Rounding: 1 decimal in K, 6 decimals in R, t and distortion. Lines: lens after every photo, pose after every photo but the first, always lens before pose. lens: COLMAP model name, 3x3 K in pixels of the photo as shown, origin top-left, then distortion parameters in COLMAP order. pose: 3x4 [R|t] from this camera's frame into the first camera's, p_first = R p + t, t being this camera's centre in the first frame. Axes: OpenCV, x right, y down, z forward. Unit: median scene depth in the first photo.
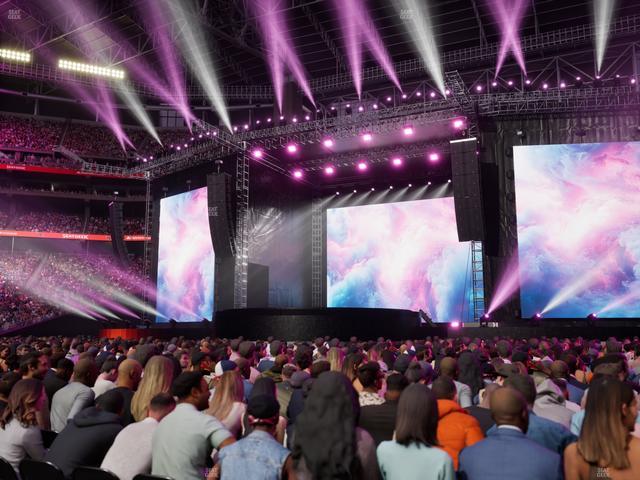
lens RADIAL K [[599.7, 0, 320.0], [0, 599.7, 240.0], [0, 0, 1]] dist [0.004848, -0.009514]
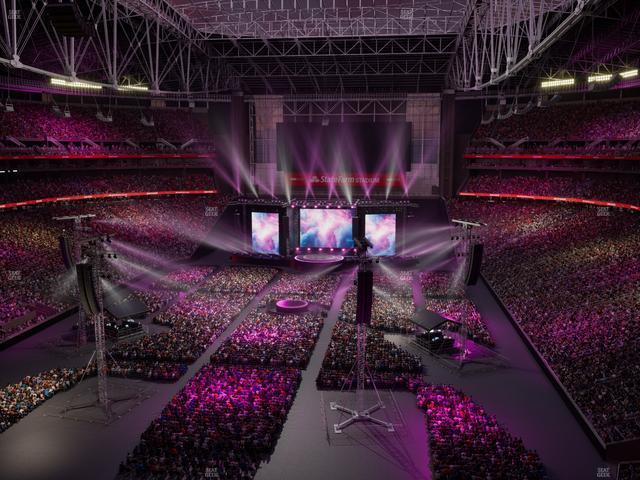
lens RADIAL K [[599.7, 0, 320.0], [0, 599.7, 240.0], [0, 0, 1]] dist [0.004848, -0.009514]
pose [[0.948172, -0.046587, 0.314325, -0.944898], [-0.049051, 0.955879, 0.289635, -0.870697], [-0.313950, -0.290042, 0.904053, -1.975502]]
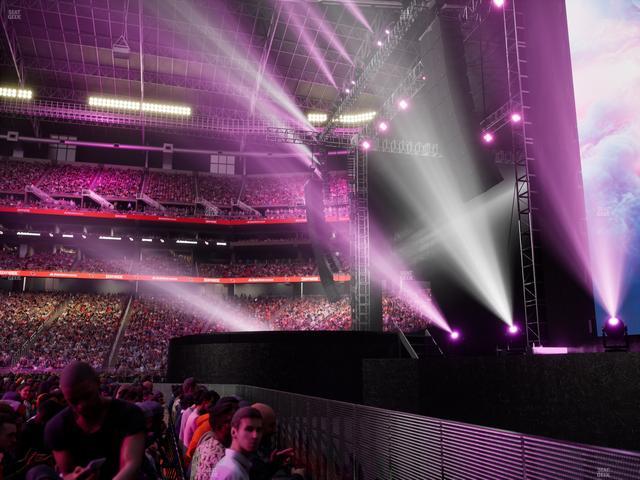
lens RADIAL K [[599.7, 0, 320.0], [0, 599.7, 240.0], [0, 0, 1]] dist [0.004848, -0.009514]
pose [[0.639985, -0.162190, -0.751075, 0.410318], [0.117336, 0.986634, -0.113076, 0.063176], [0.759376, -0.015761, 0.650461, 0.402066]]
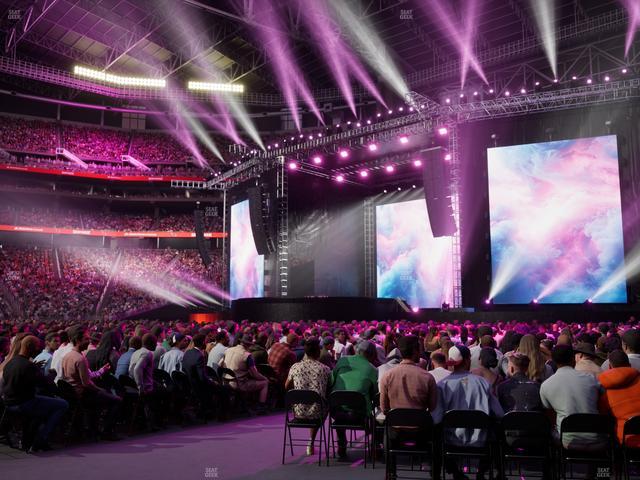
lens RADIAL K [[599.7, 0, 320.0], [0, 599.7, 240.0], [0, 0, 1]] dist [0.004848, -0.009514]
pose [[0.961355, -0.035053, -0.273072, 0.243436], [0.042121, 0.998911, 0.020061, -0.017862], [0.272071, -0.030788, 0.961785, -0.114352]]
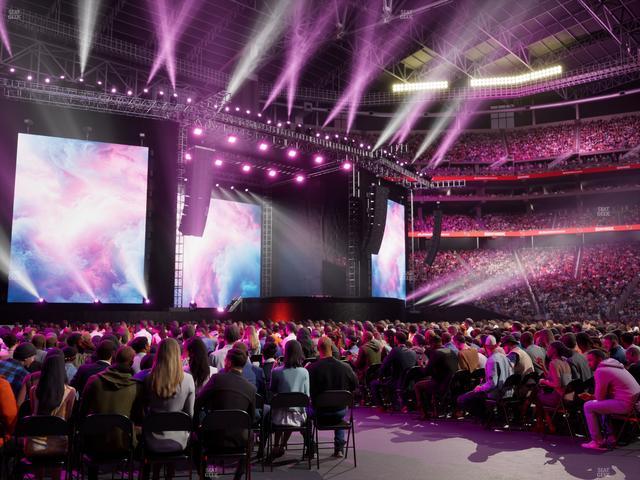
lens RADIAL K [[599.7, 0, 320.0], [0, 599.7, 240.0], [0, 0, 1]] dist [0.004848, -0.009514]
pose [[0.385953, 0.117494, 0.915006, -0.819600], [-0.141261, 0.987686, -0.067242, 0.060391], [-0.911639, -0.103302, 0.397797, 0.386531]]
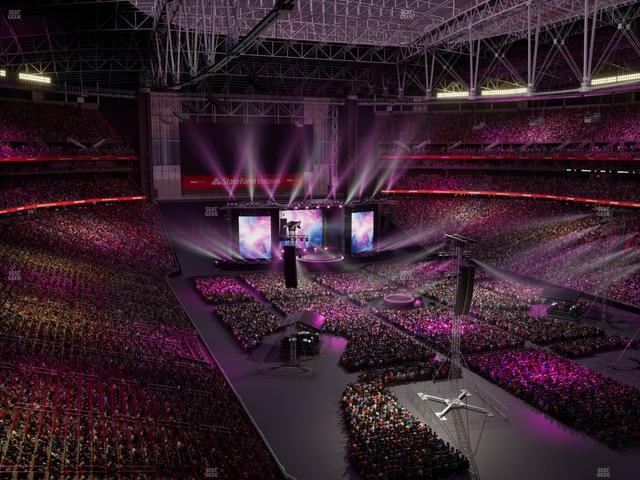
lens RADIAL K [[599.7, 0, 320.0], [0, 599.7, 240.0], [0, 0, 1]] dist [0.004848, -0.009514]
pose [[0.688945, -0.105261, 0.717130, -2.191860], [-0.111249, 0.962319, 0.248126, -0.758137], [-0.716225, -0.250725, 0.651275, -1.247586]]
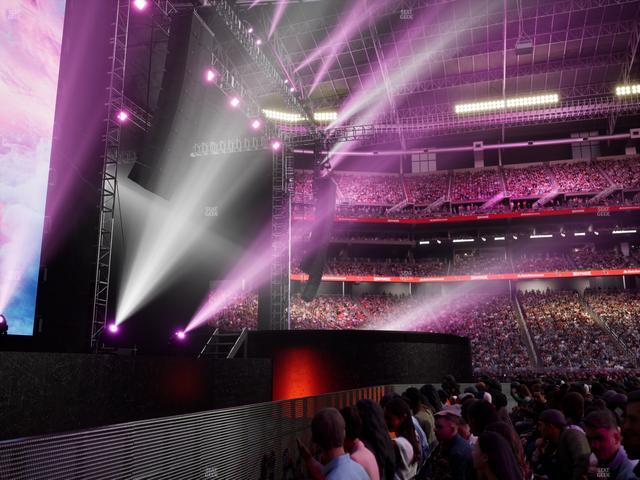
lens RADIAL K [[599.7, 0, 320.0], [0, 599.7, 240.0], [0, 0, 1]] dist [0.004848, -0.009514]
pose [[-0.174282, 0.207090, 0.962673, -0.521397], [-0.151454, 0.960365, -0.234012, 0.126877], [-0.972979, -0.186584, -0.136010, 0.816149]]
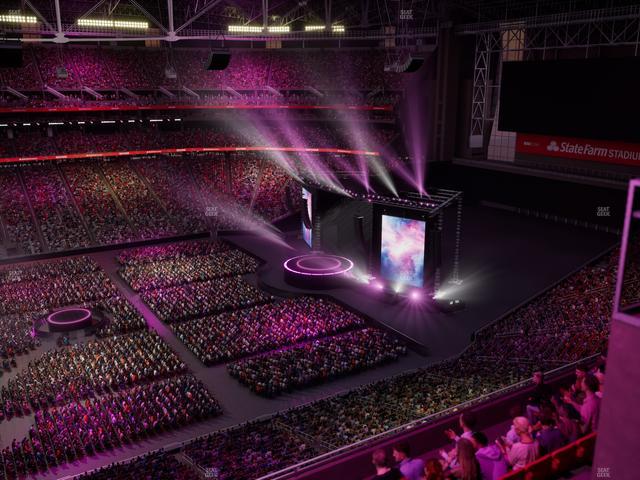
lens RADIAL K [[599.7, 0, 320.0], [0, 599.7, 240.0], [0, 0, 1]] dist [0.004848, -0.009514]
pose [[0.839395, 0.137372, -0.525876, 1.112950], [0.082664, 0.924012, 0.373321, -0.790240], [0.537199, -0.356835, 0.764255, -0.875461]]
